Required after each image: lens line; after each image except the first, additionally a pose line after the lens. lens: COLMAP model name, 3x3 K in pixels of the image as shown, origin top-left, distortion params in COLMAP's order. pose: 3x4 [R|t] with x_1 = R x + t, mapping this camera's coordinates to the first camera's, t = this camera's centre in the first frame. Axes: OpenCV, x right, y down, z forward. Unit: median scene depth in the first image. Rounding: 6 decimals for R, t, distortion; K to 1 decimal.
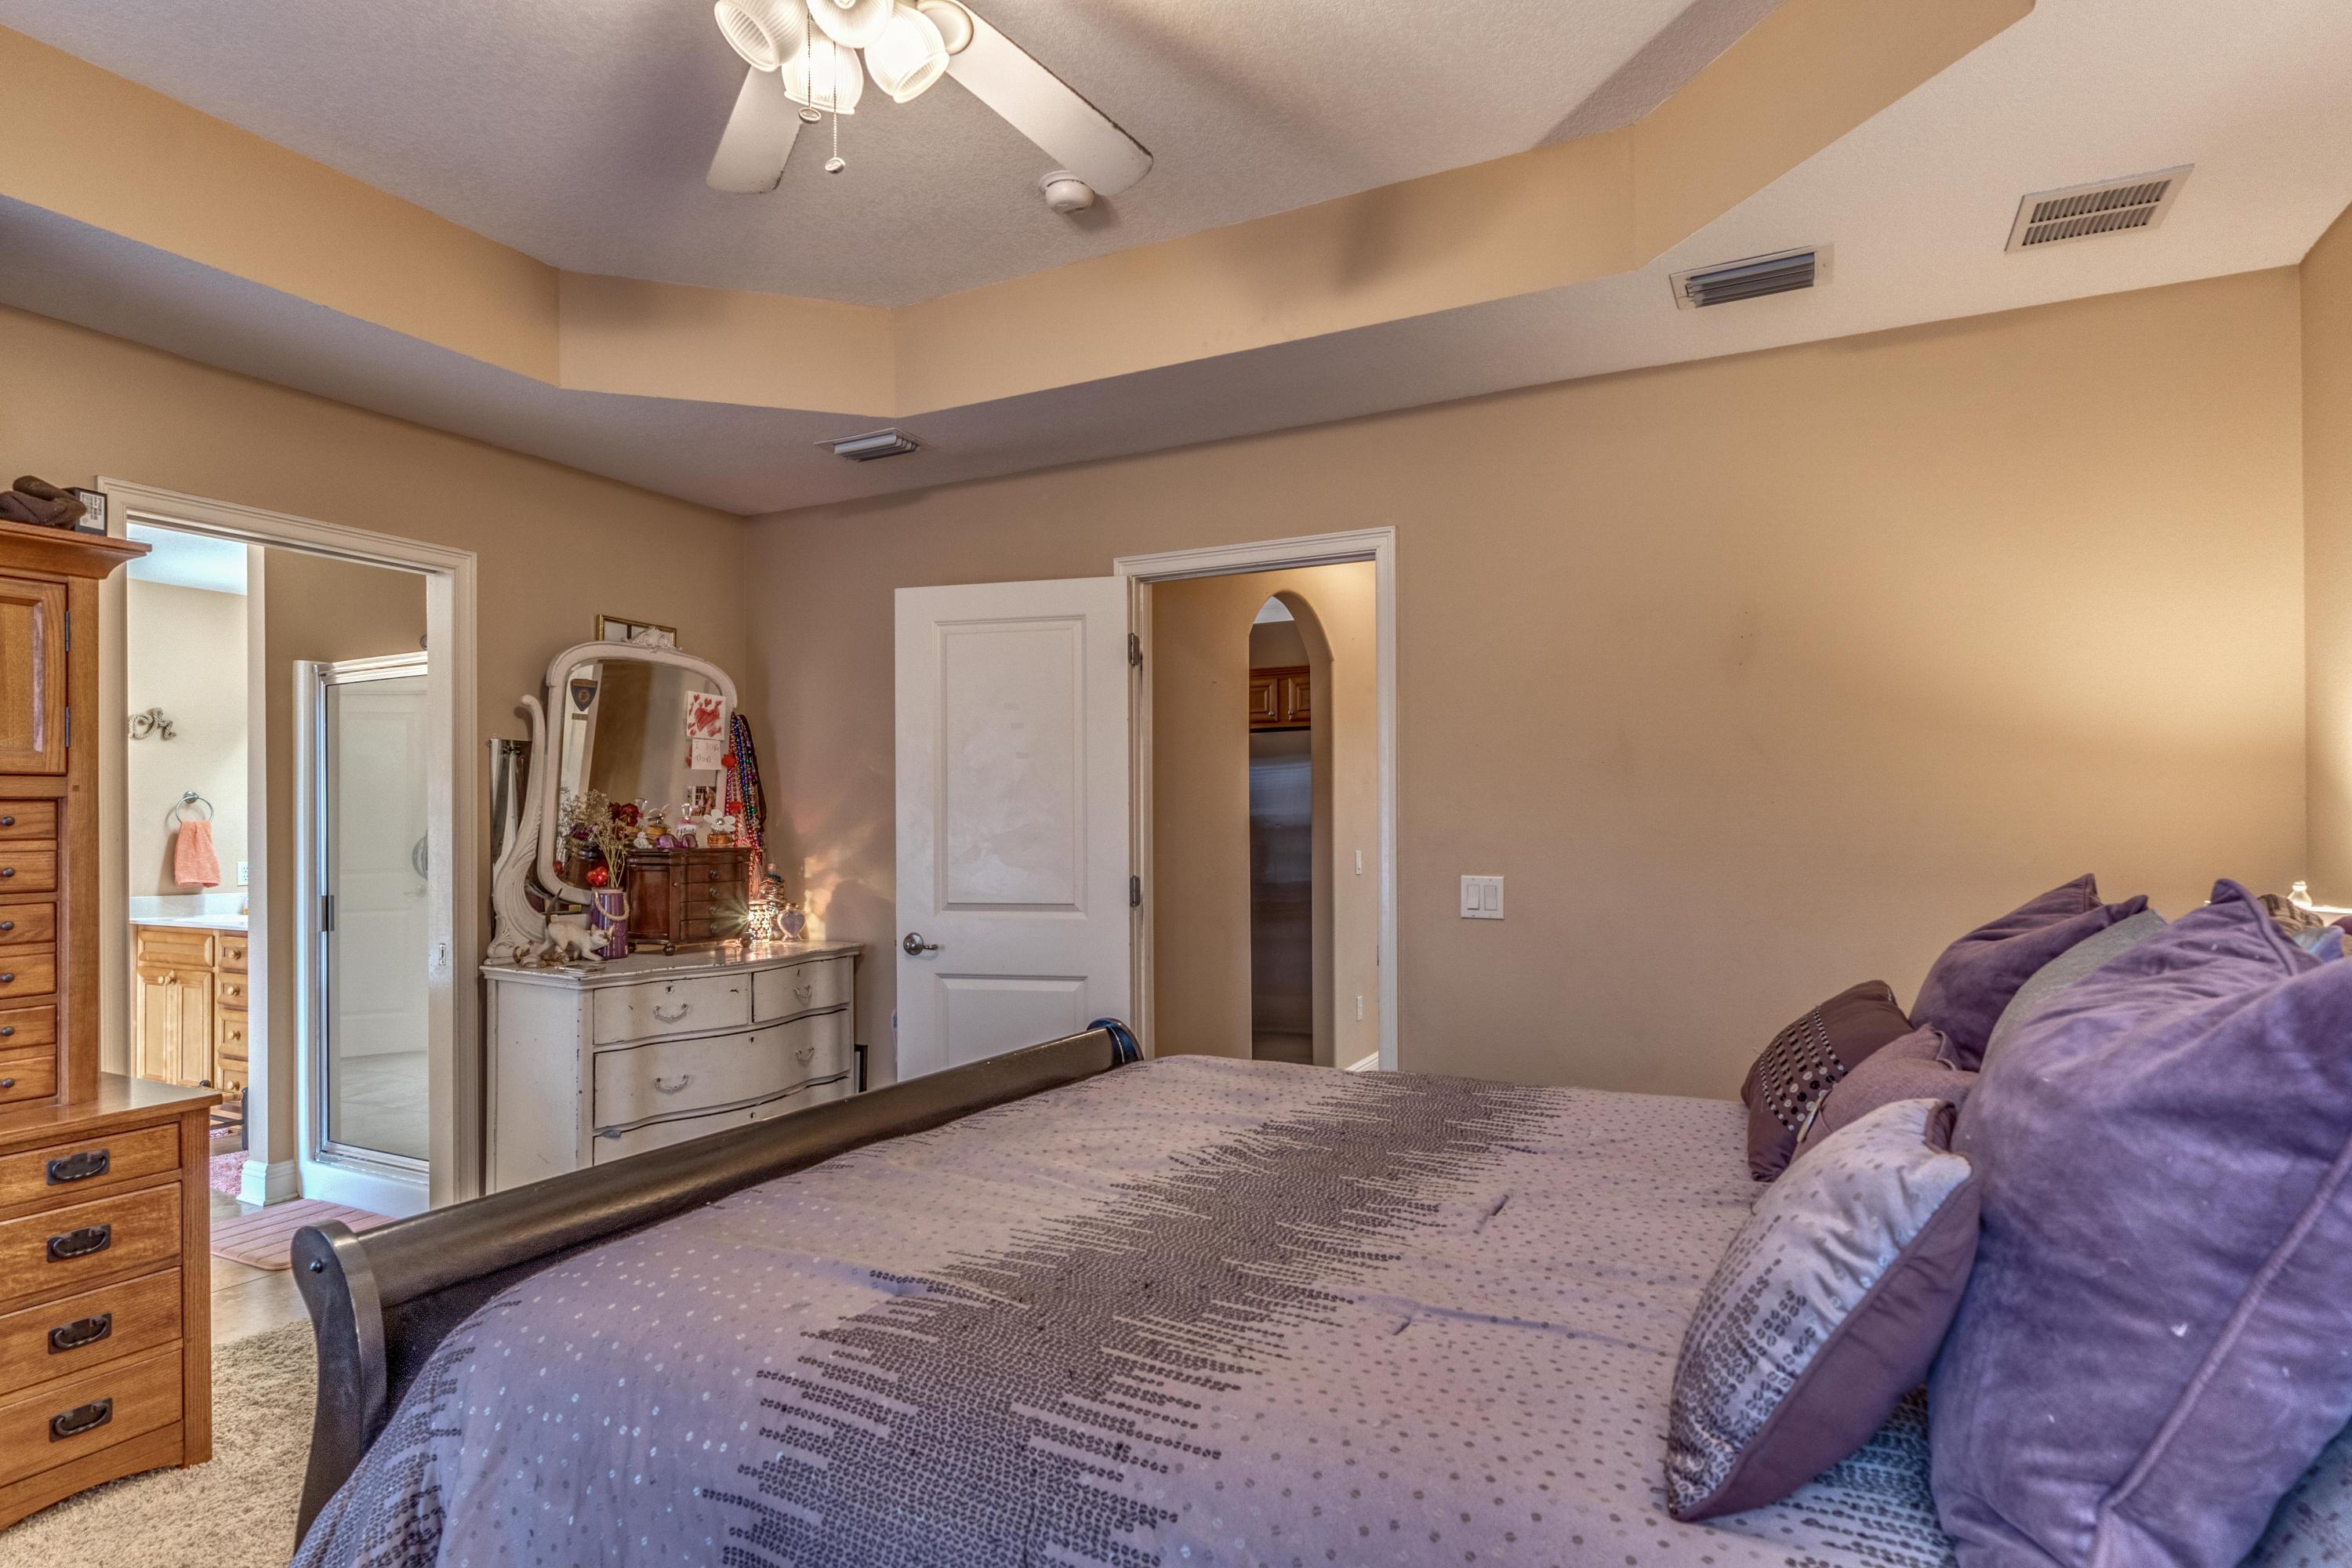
lens RADIAL K [[1230.2, 0, 1128.0], [0, 1230.2, 832.3], [0, 0, 1]] dist [-0.014252, -0.001946]
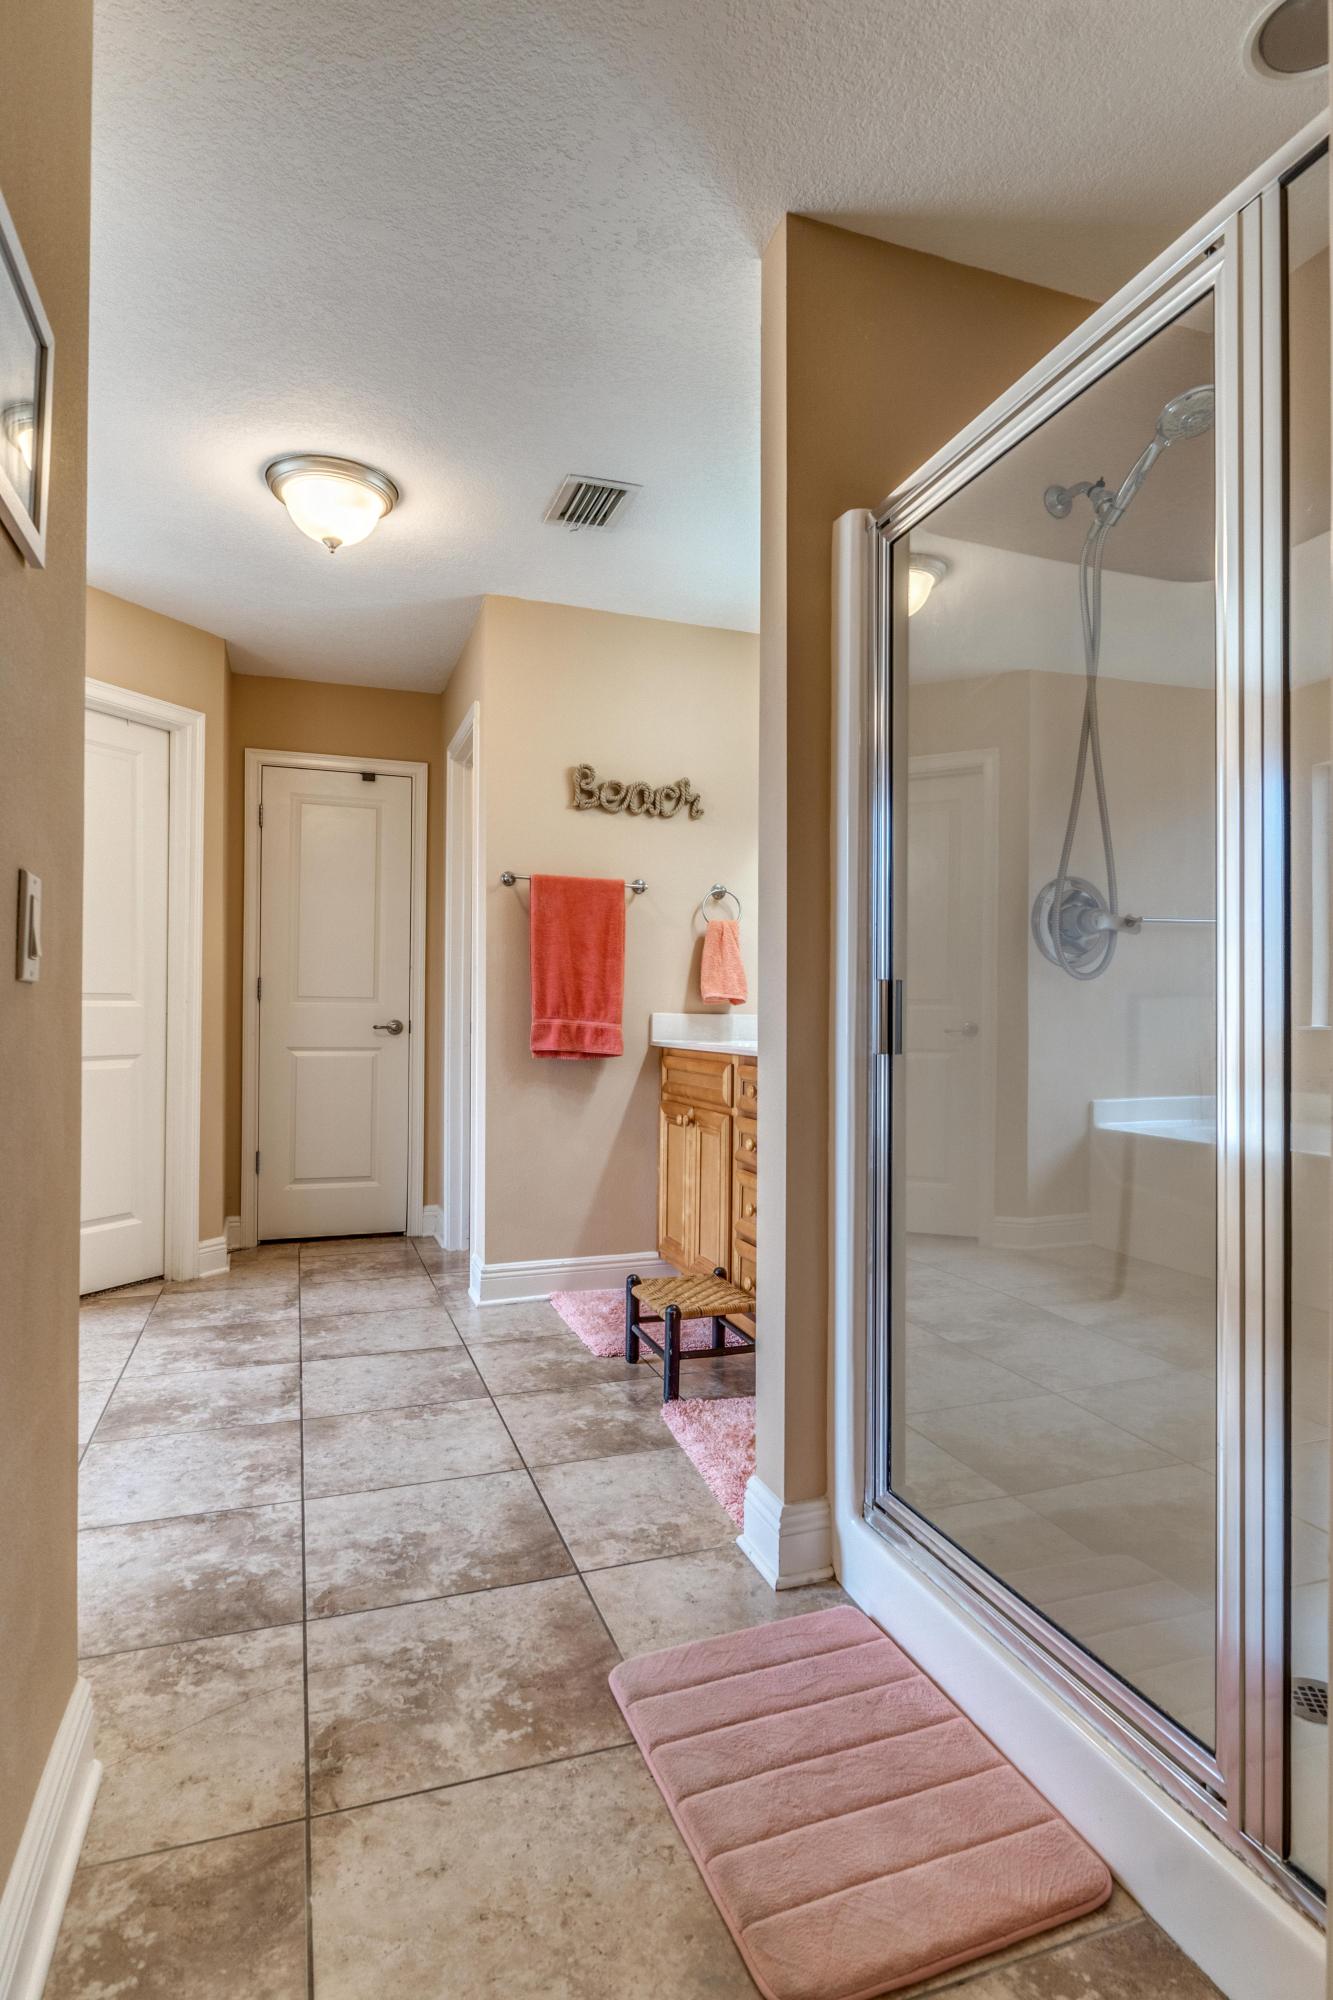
lens RADIAL K [[1046.0, 0, 757.0], [0, 1046.0, 994.6], [0, 0, 1]] dist [-0.014252, -0.001946]
pose [[0.789362, -0.001899, -0.613925, -0.348772], [-0.007864, 0.999882, -0.013204, 0.050181], [0.613877, 0.015251, 0.789254, 0.504641]]
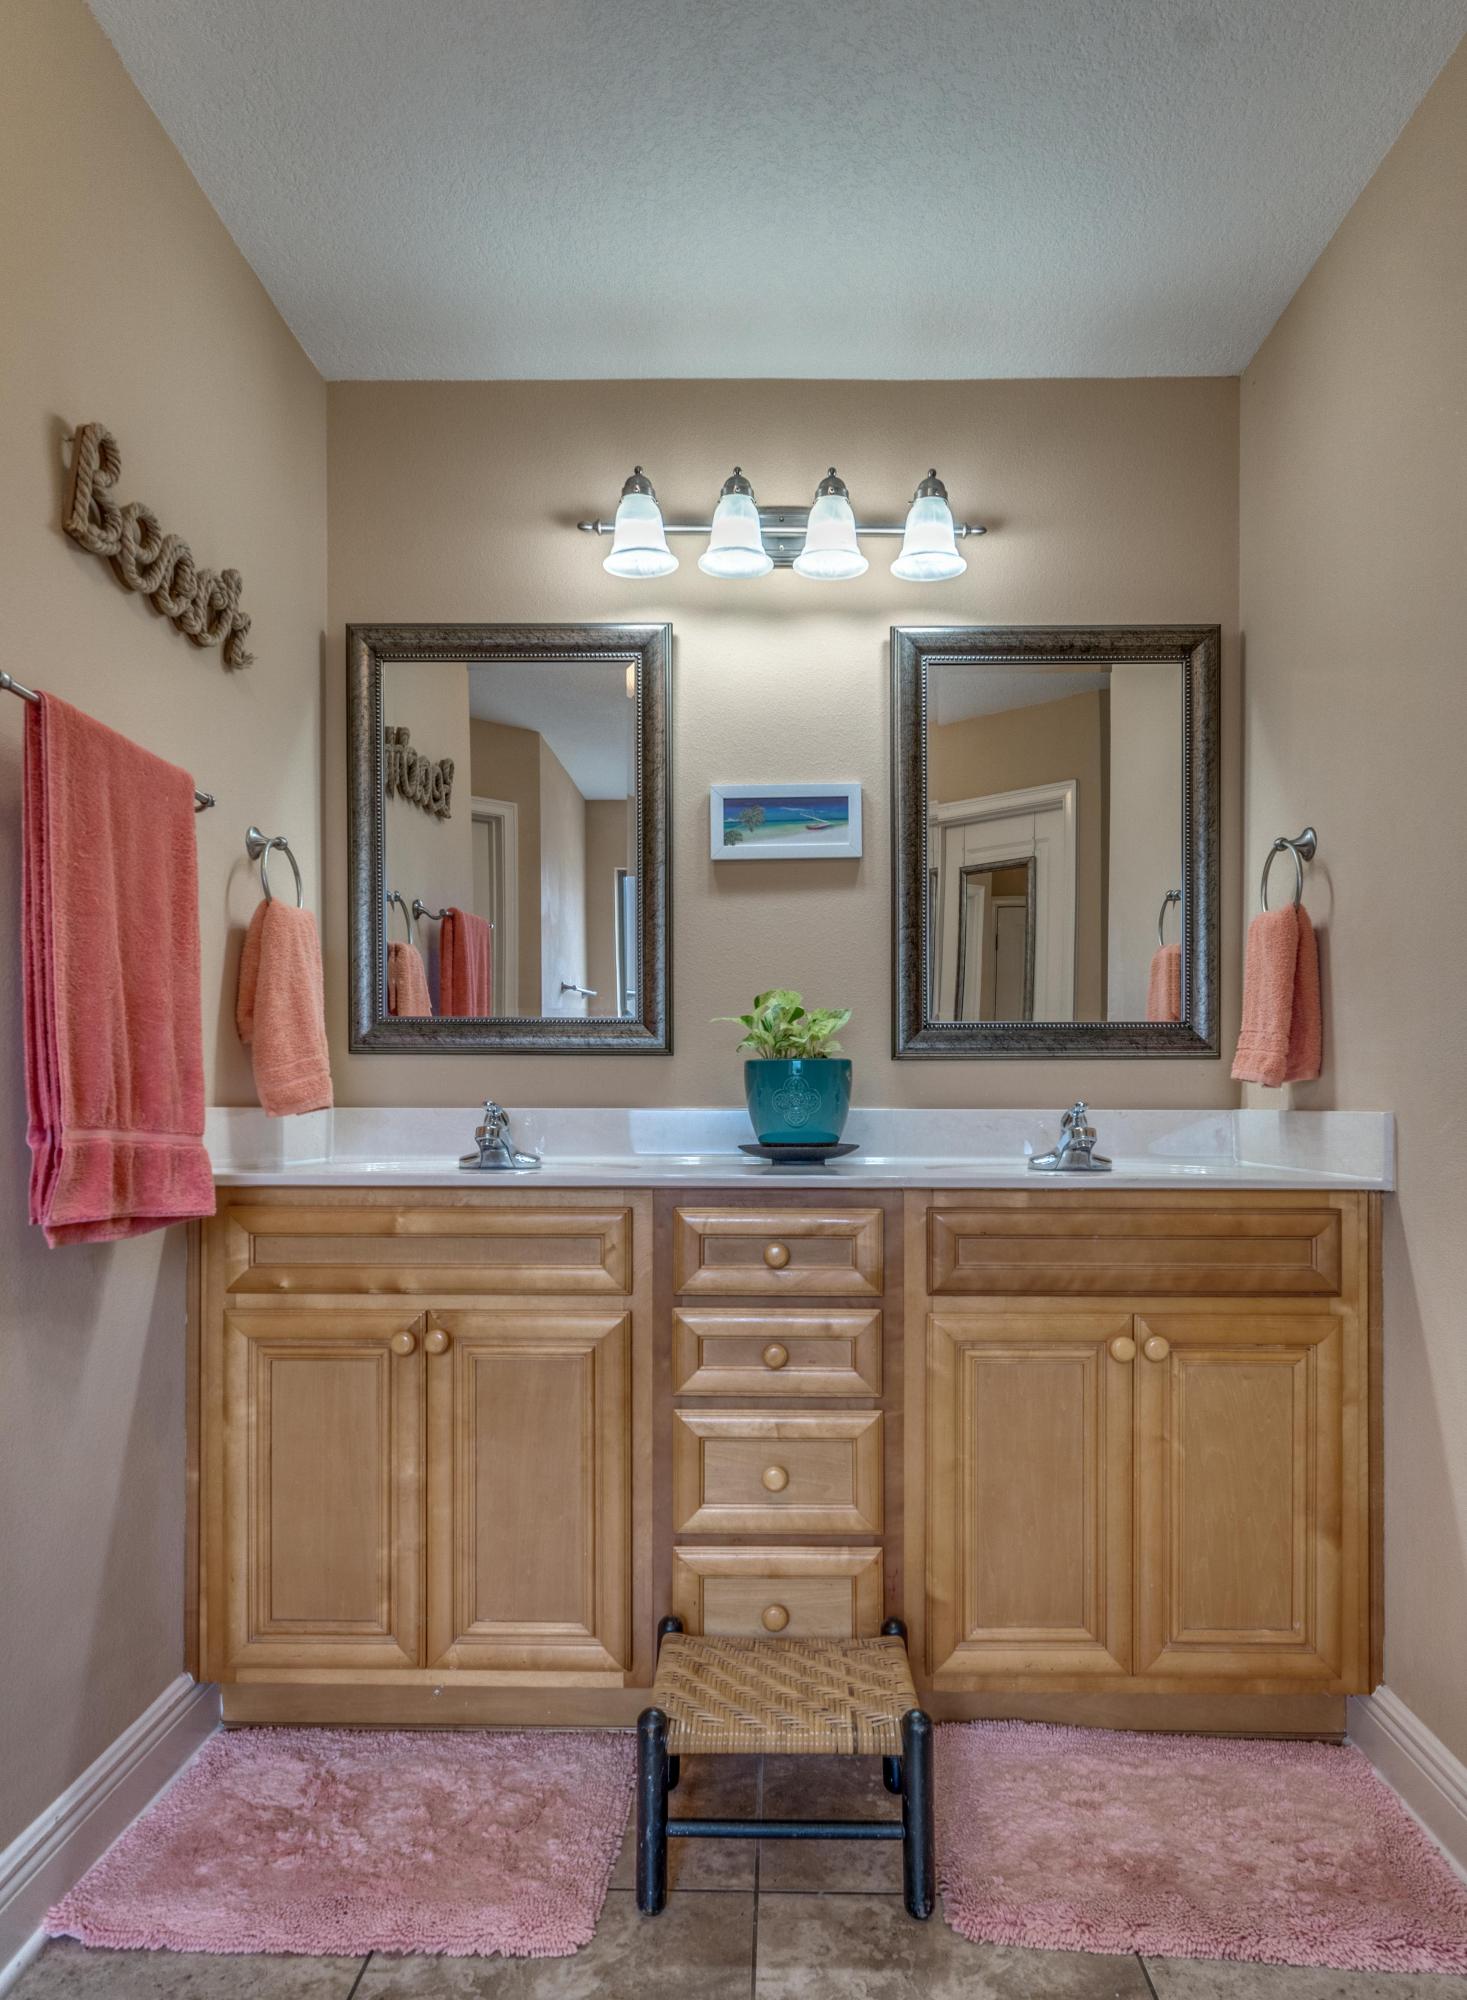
lens RADIAL K [[1154.0, 0, 771.3], [0, 1154.0, 1092.7], [0, 0, 1]] dist [-0.003606, -0.001102]
pose [[0.886815, 0.007777, 0.462060, -0.837426], [-0.008395, 0.999965, -0.000719, 0.048698], [-0.462049, -0.003242, 0.886849, 0.653587]]
